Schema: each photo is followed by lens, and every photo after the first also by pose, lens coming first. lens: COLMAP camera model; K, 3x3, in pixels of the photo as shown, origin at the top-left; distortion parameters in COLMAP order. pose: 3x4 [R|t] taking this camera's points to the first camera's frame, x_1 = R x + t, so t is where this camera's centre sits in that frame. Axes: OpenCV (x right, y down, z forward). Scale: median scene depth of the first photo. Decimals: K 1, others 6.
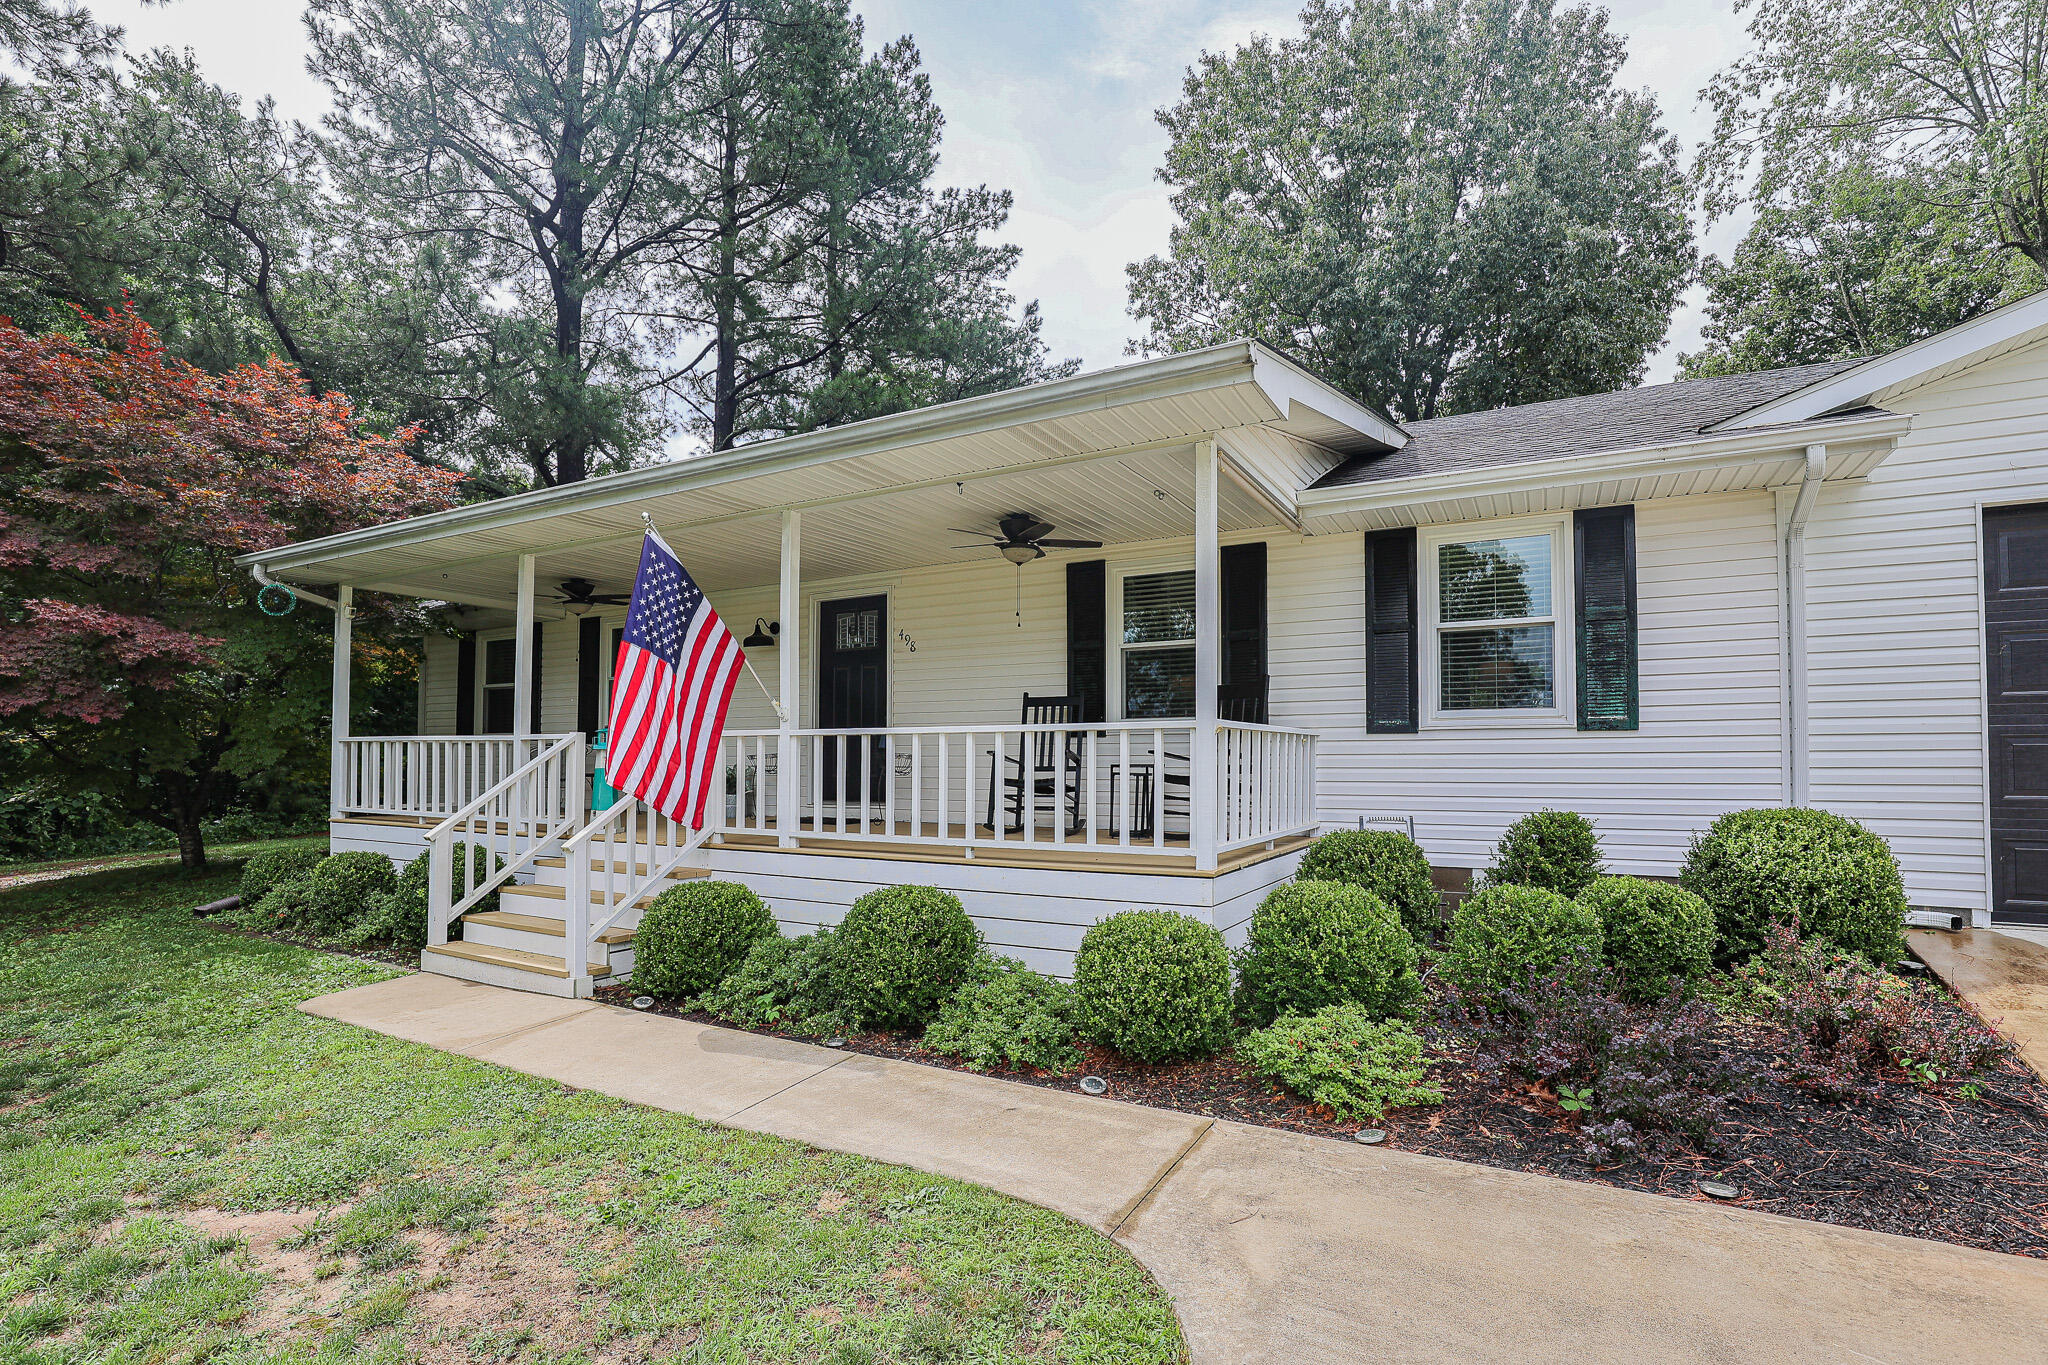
lens RADIAL K [[982.6, 0, 1029.7], [0, 982.6, 725.7], [0, 0, 1]] dist [-0.042780, 0.000557]
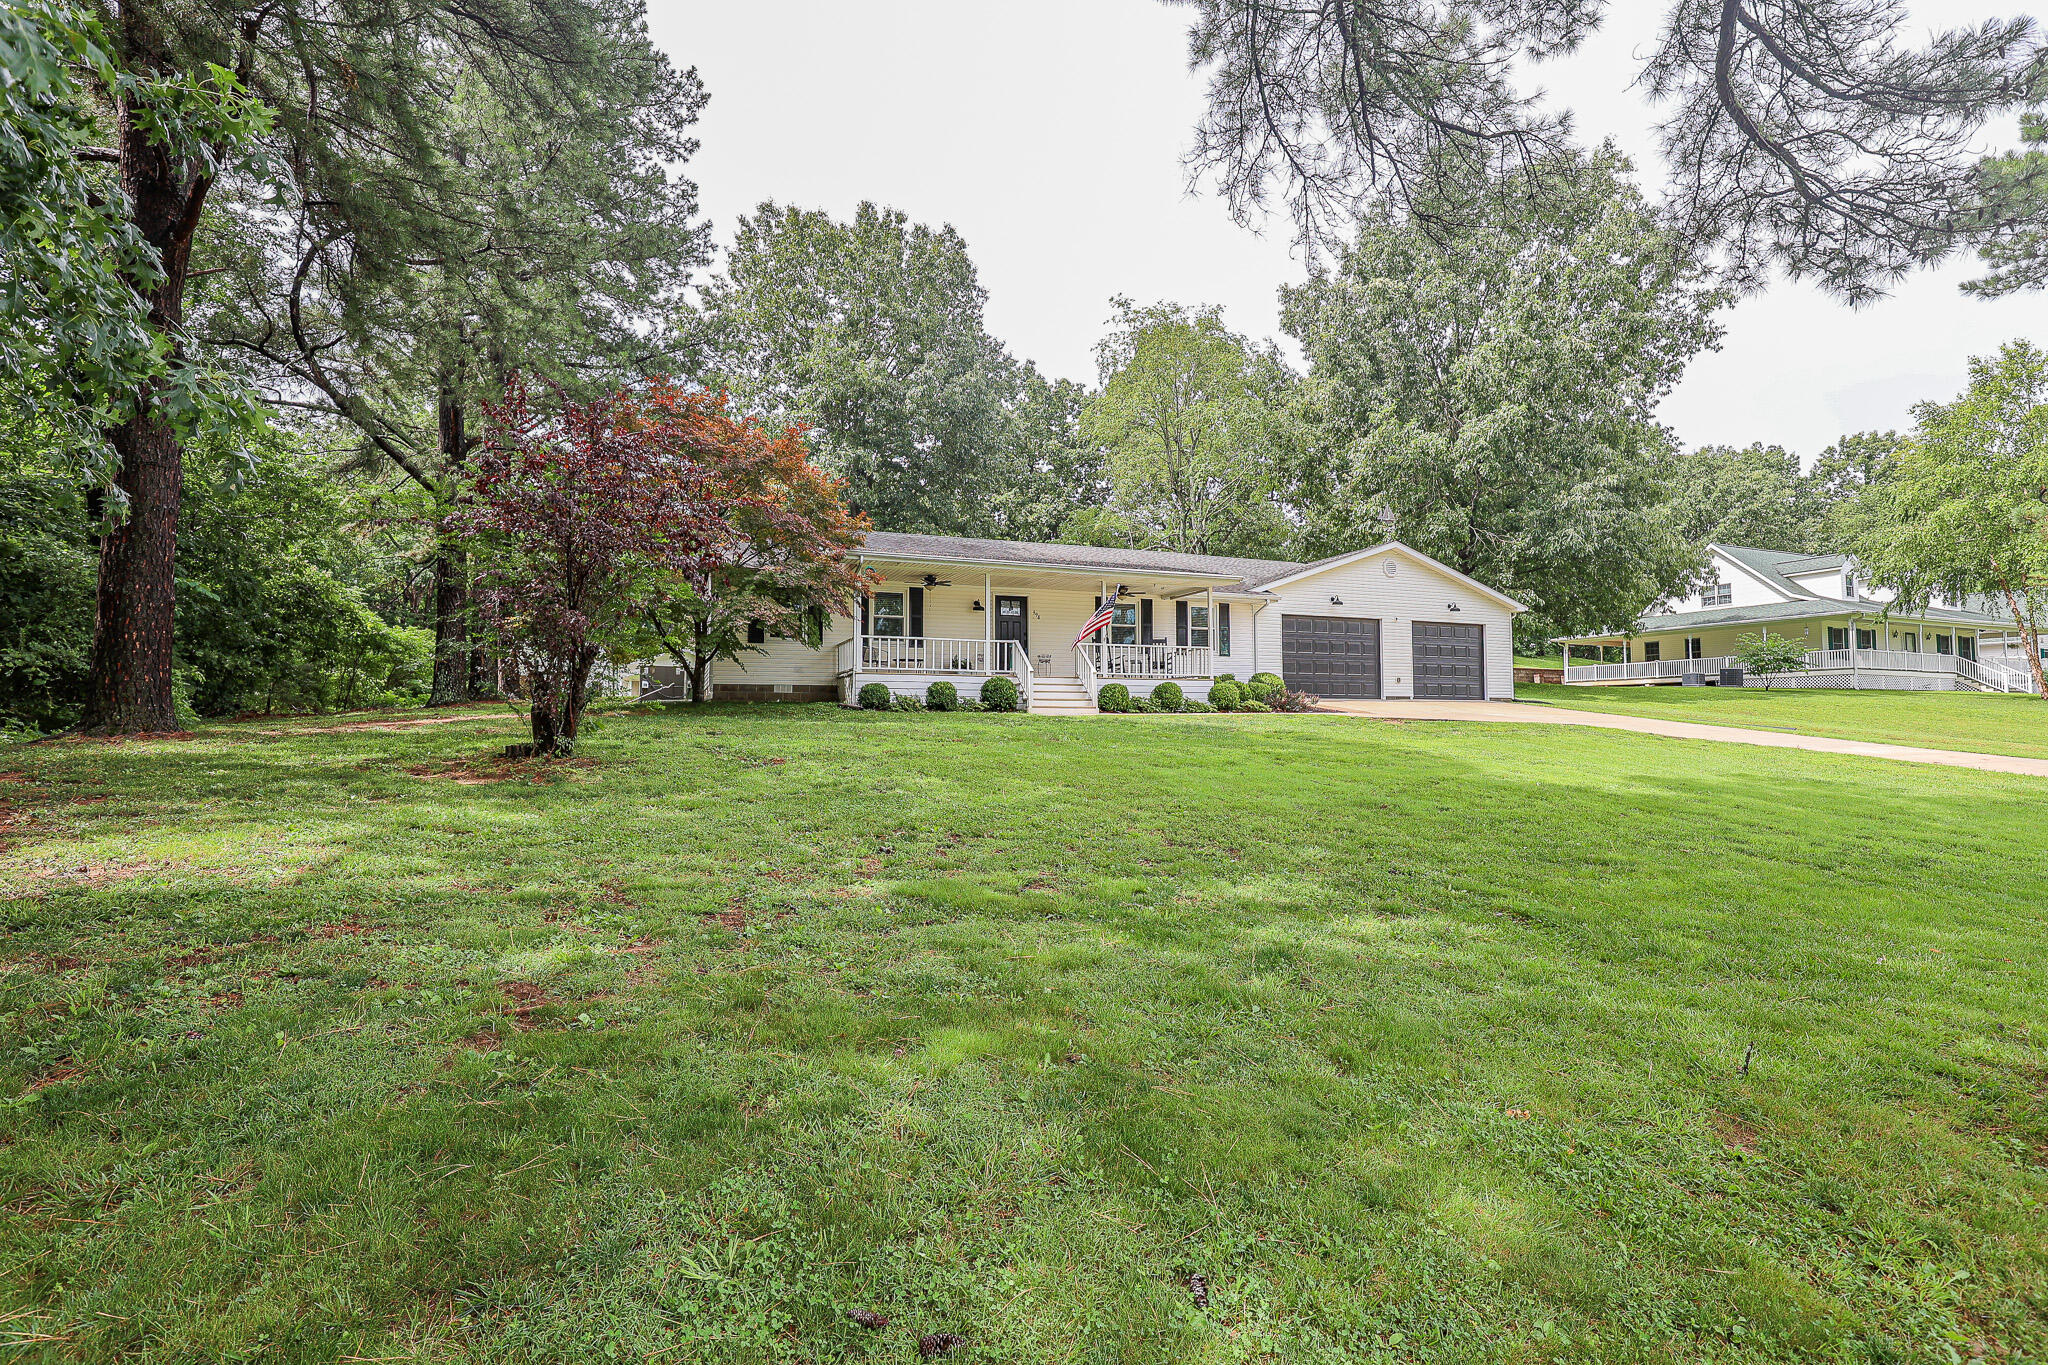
lens RADIAL K [[927.1, 0, 1024.0], [0, 927.1, 682.5], [0, 0, 1]] dist [0.000069, -0.059621]
pose [[0.642895, 0.031648, 0.765300, -2.128869], [-0.030991, 0.999403, -0.015294, 0.144823], [-0.765327, -0.013885, 0.643492, -0.651960]]
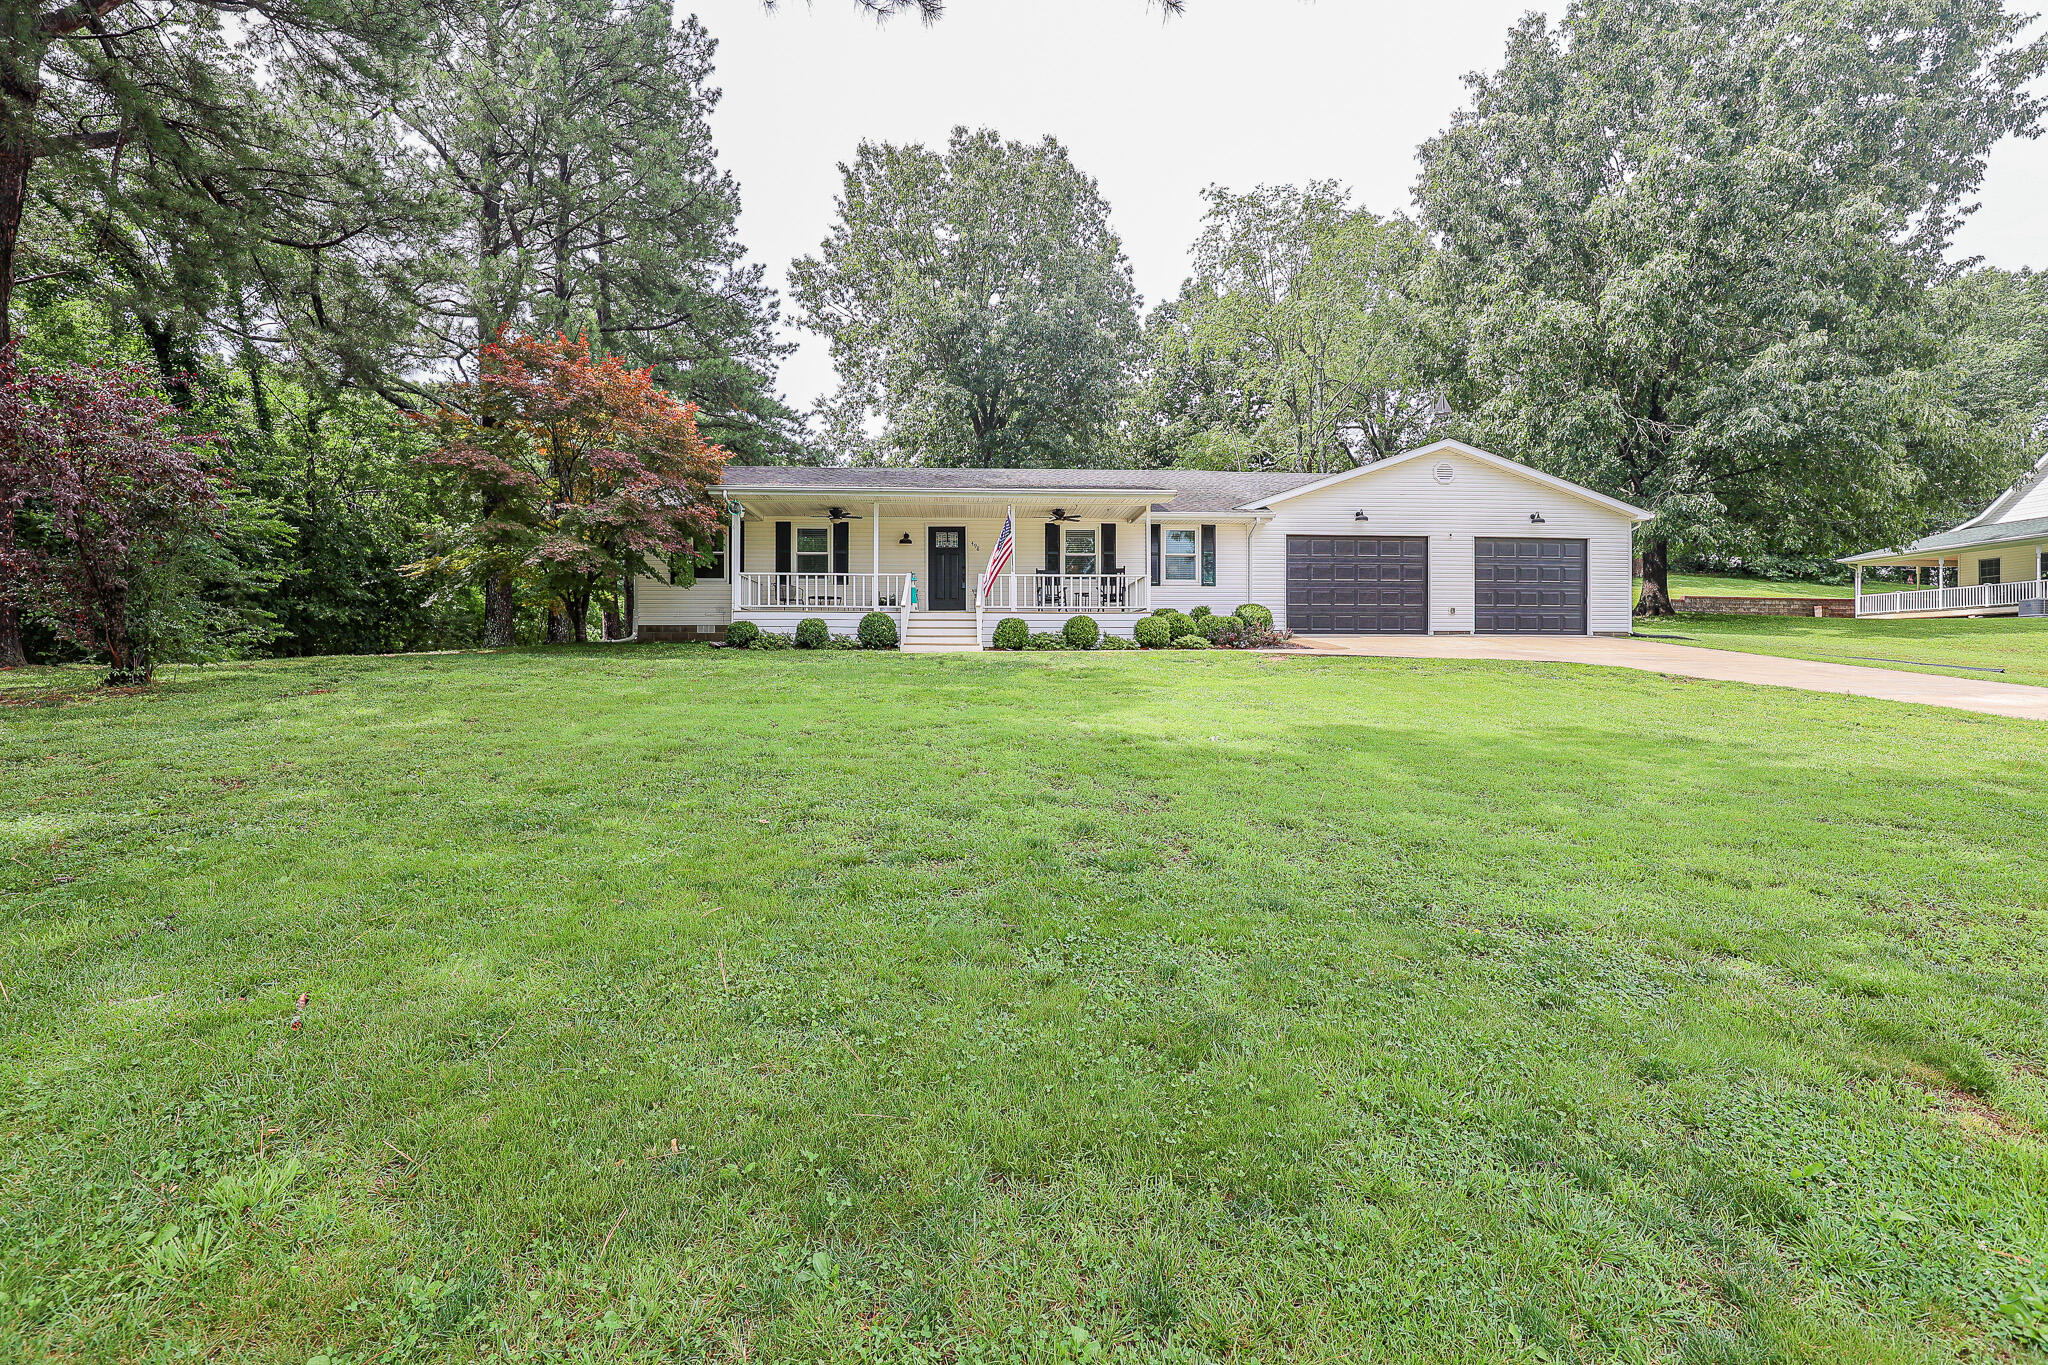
lens RADIAL K [[951.6, 0, 1024.0], [0, 951.6, 682.5], [0, 0, 1]] dist [-0.037704, 0.000361]
pose [[0.845272, -0.007690, 0.534281, -1.329992], [-0.020430, 0.998700, 0.046696, 0.149876], [-0.533946, -0.050387, 0.844016, -1.165369]]
